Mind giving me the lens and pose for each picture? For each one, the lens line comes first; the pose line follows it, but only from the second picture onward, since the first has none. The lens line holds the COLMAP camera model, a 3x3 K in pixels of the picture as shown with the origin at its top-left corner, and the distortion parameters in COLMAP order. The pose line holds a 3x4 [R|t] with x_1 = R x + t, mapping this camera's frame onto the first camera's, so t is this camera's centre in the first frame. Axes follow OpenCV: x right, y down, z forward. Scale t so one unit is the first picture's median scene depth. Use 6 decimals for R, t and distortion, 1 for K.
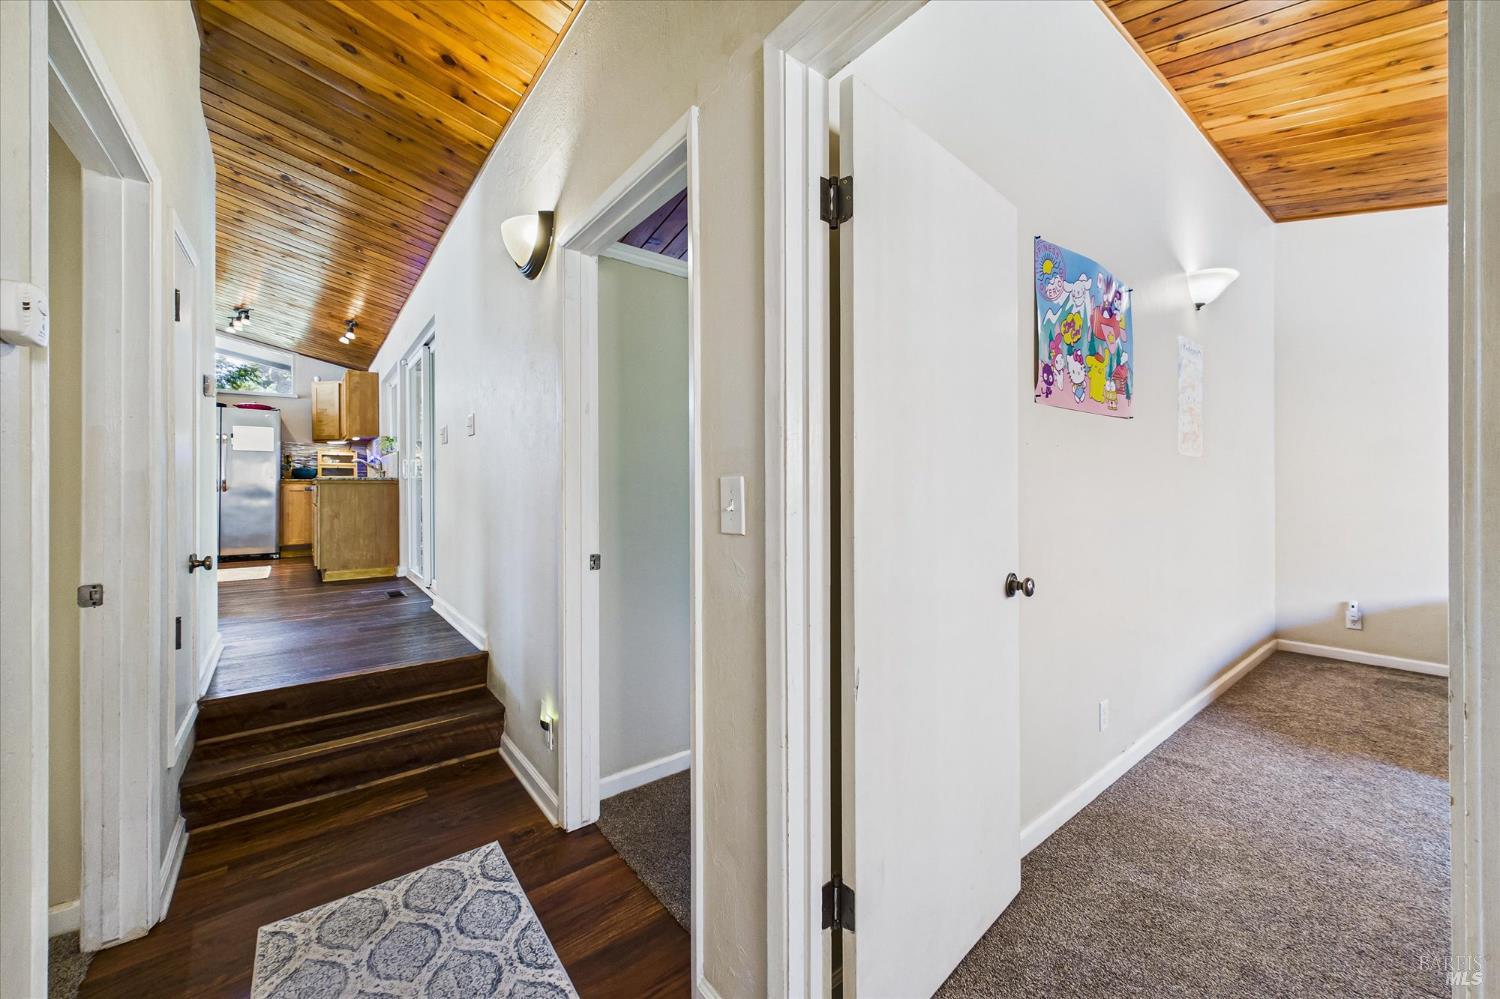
lens RADIAL K [[575.0, 0, 746.0], [0, 575.0, 484.8], [0, 0, 1]] dist [-0.000269, 0.000721]
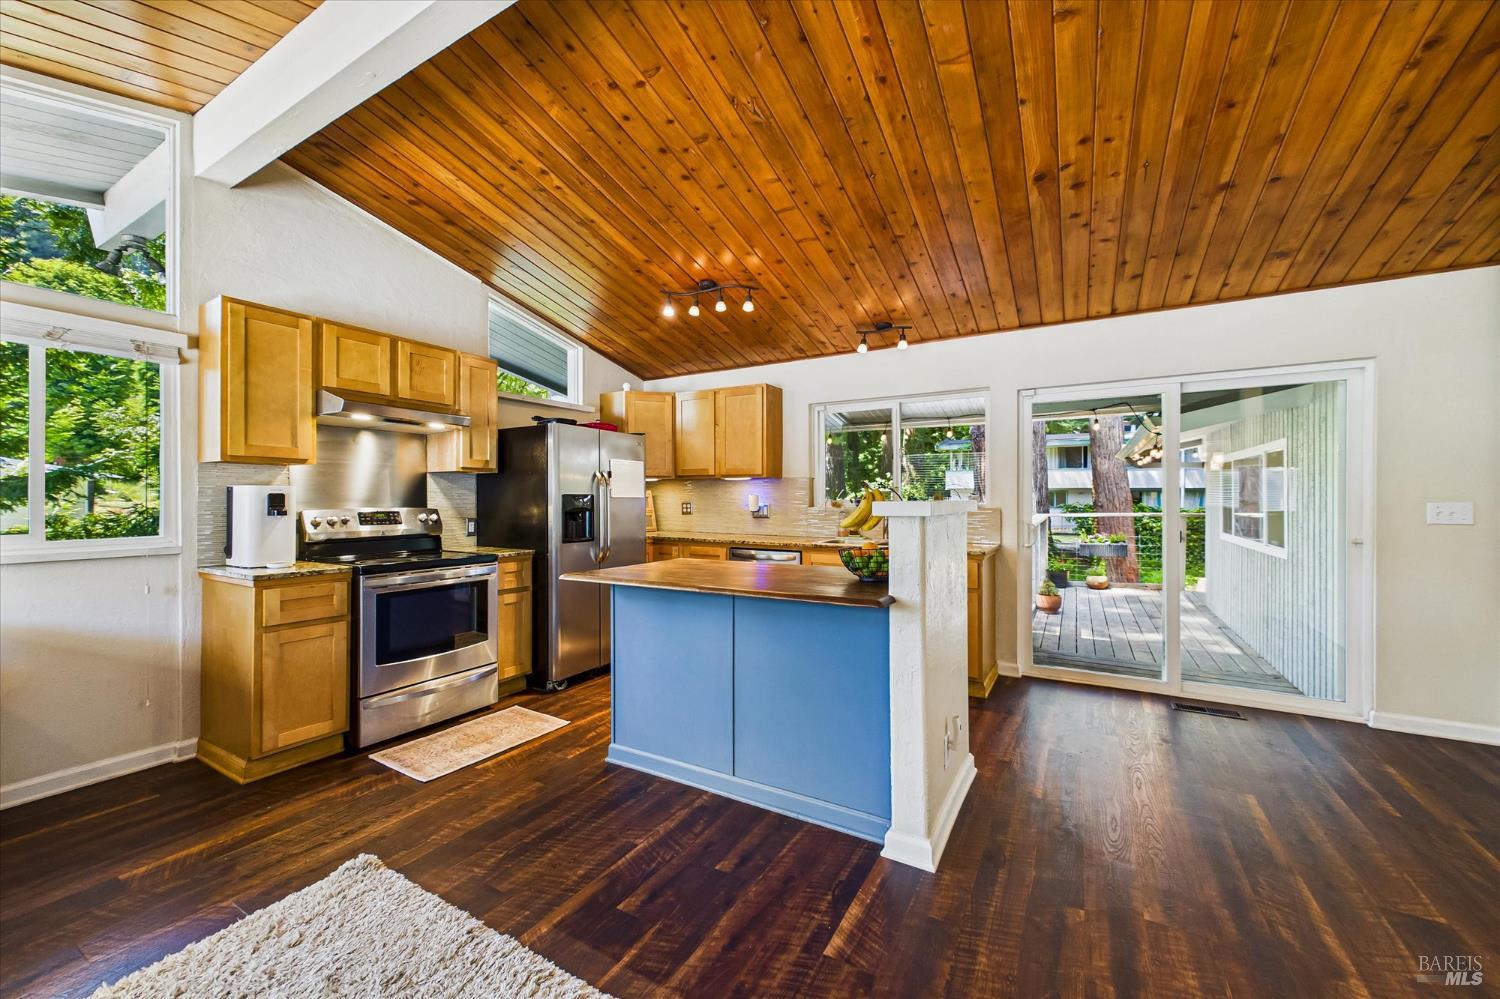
lens RADIAL K [[575.0, 0, 749.2], [0, 575.0, 498.2], [0, 0, 1]] dist [-0.000269, 0.000721]
pose [[0.926768, -0.001198, 0.375632, -0.925214], [-0.001098, 0.999982, 0.005897, -0.059699], [-0.375632, -0.005877, 0.926750, 0.331654]]
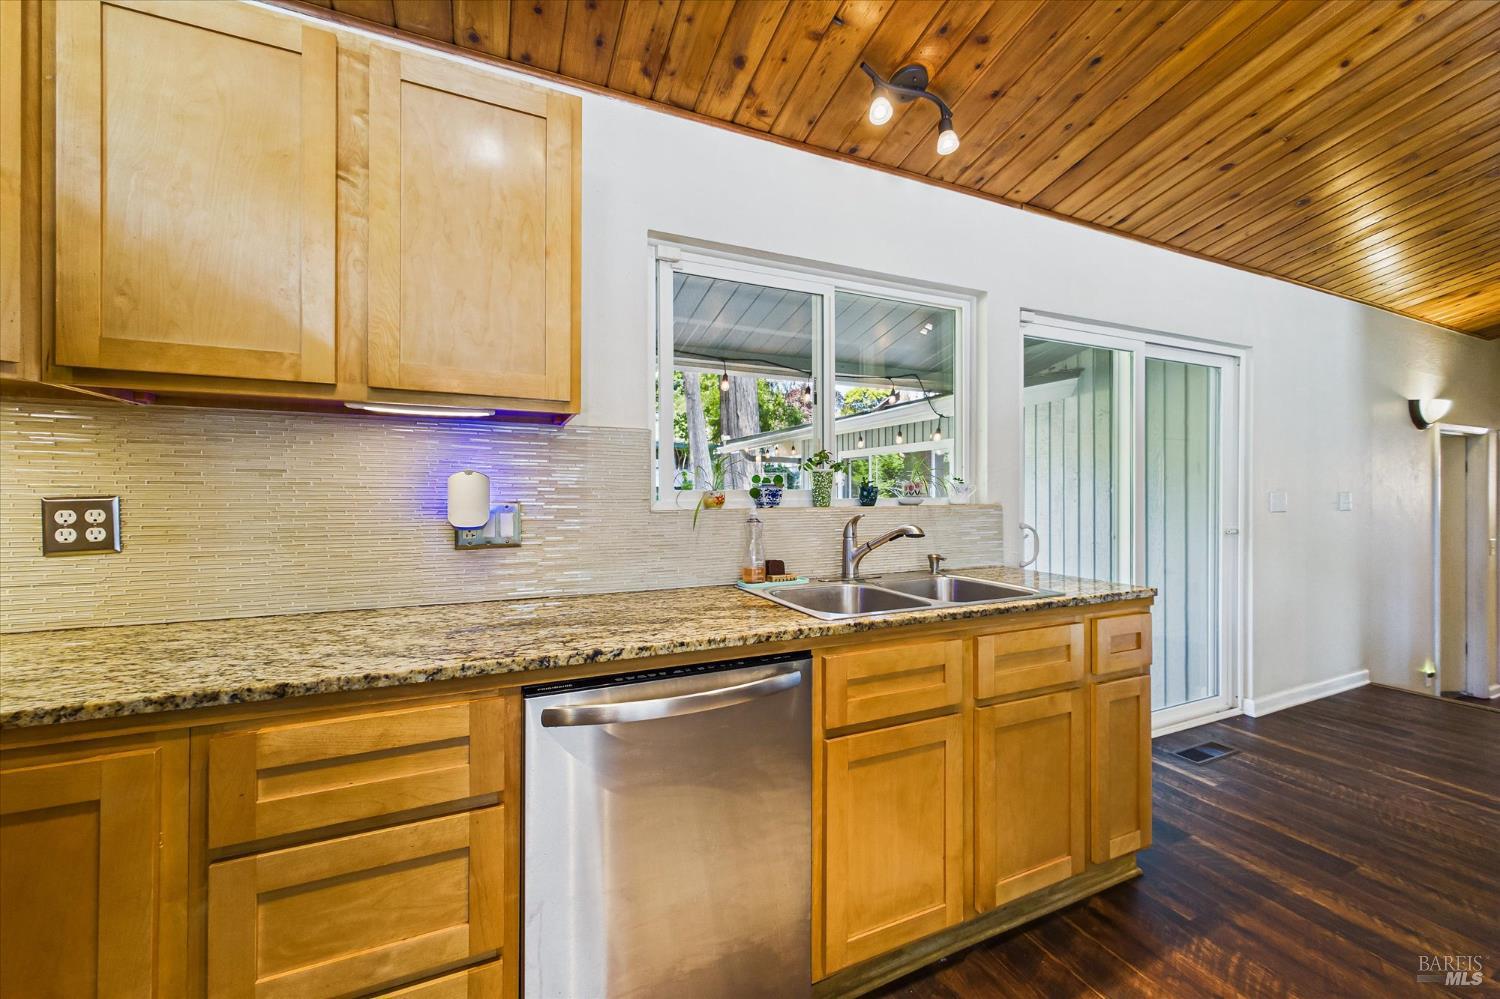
lens RADIAL K [[575.0, 0, 750.8], [0, 575.0, 493.2], [0, 0, 1]] dist [-0.000269, 0.000721]
pose [[0.234513, 0.001709, 0.972111, -0.836292], [-0.002507, 0.999996, -0.001153, -0.052025], [-0.972110, -0.002167, 0.234517, 0.841309]]
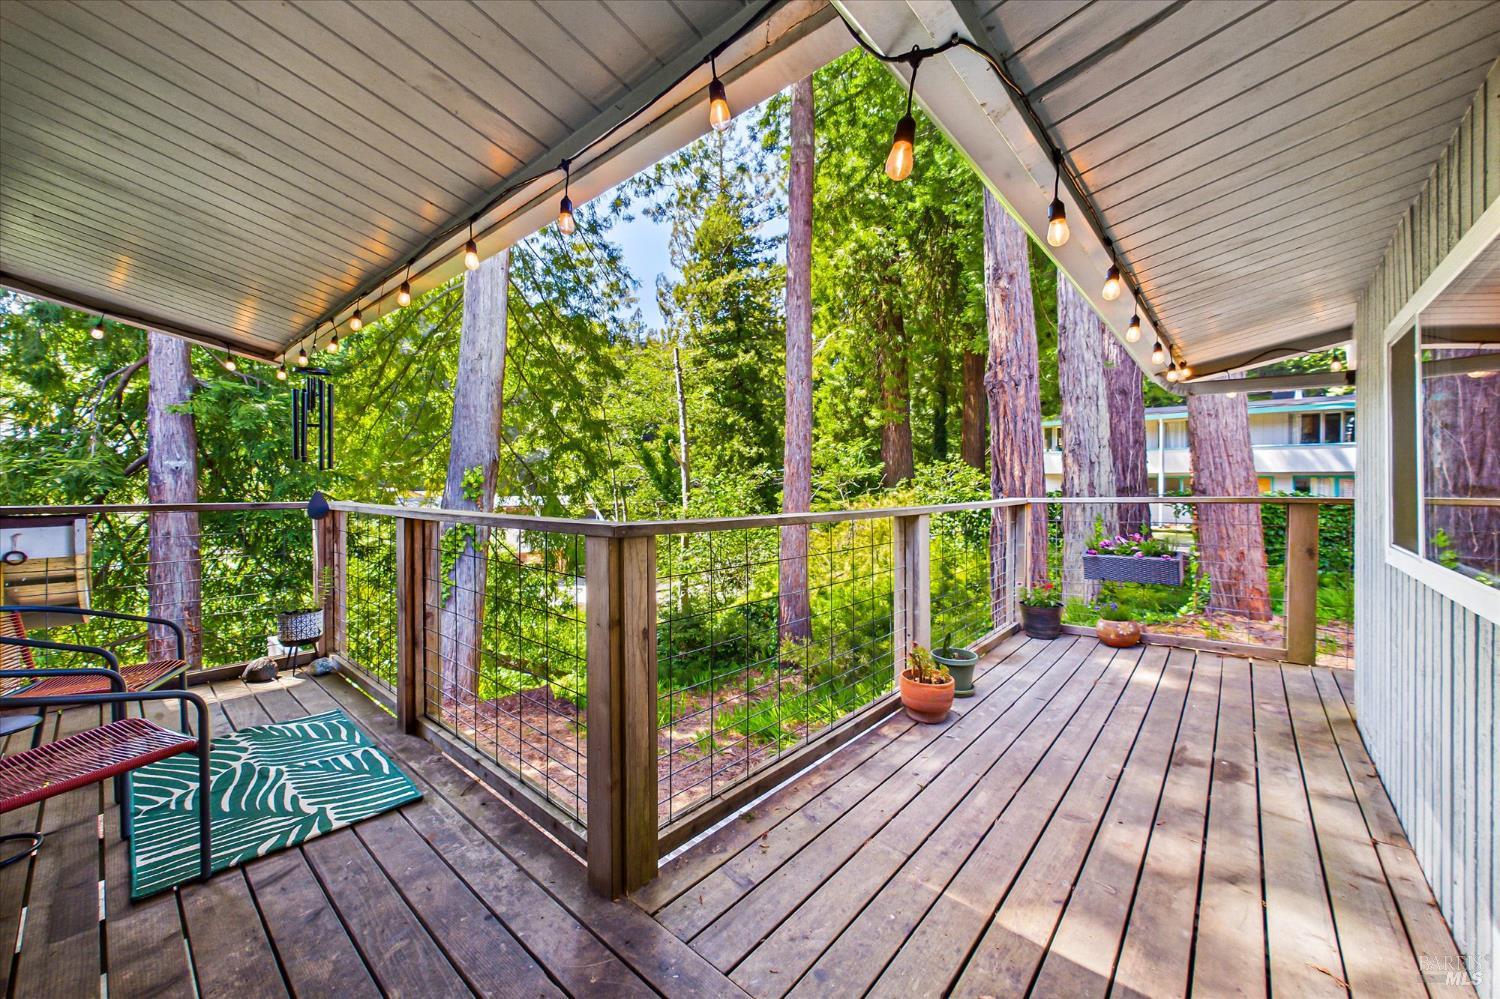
lens RADIAL K [[573.2, 0, 740.3], [0, 573.2, 486.9], [0, 0, 1]] dist [0.001012, 0.000012]
pose [[0.983229, 0.005504, 0.182293, -0.281323], [-0.006539, 0.999966, 0.005078, -0.030318], [-0.182258, -0.006185, 0.983231, 0.656084]]
